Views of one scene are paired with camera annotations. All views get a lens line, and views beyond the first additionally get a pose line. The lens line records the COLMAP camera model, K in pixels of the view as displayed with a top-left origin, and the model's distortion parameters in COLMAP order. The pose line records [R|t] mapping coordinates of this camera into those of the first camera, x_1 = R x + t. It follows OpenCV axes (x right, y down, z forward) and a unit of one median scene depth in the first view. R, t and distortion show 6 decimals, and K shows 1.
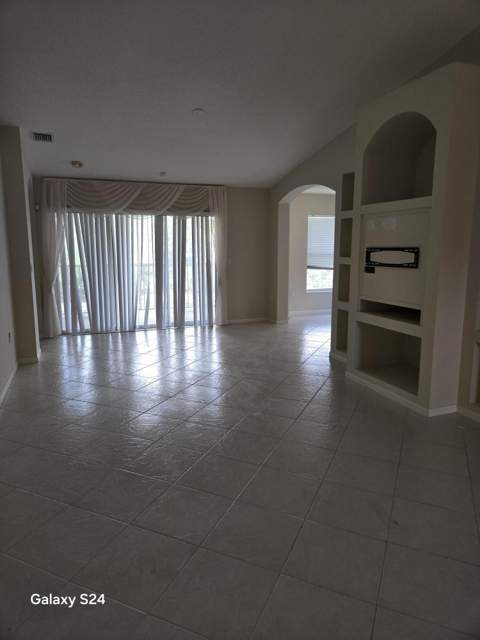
lens RADIAL K [[433.0, 0, 240.3], [0, 433.0, 320.3], [0, 0, 1]] dist [0.022882, -0.014974]
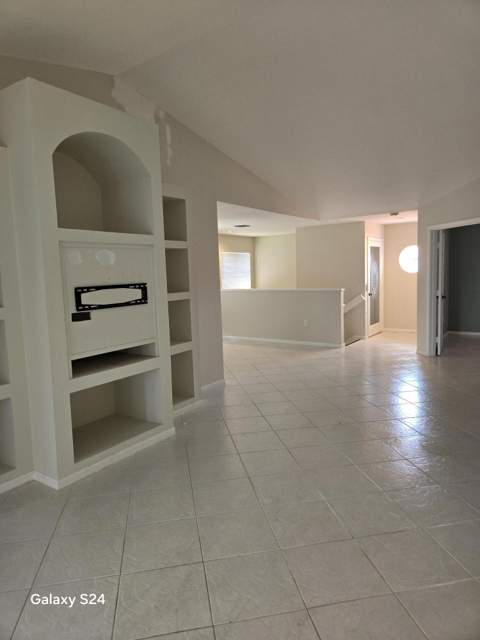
lens RADIAL K [[433.0, 0, 239.7], [0, 433.0, 317.2], [0, 0, 1]] dist [0.022882, -0.014974]
pose [[-0.574929, -0.065413, 0.815585, -0.478907], [0.171333, 0.965075, 0.198181, -0.224607], [-0.800064, 0.253677, -0.543642, 1.236464]]
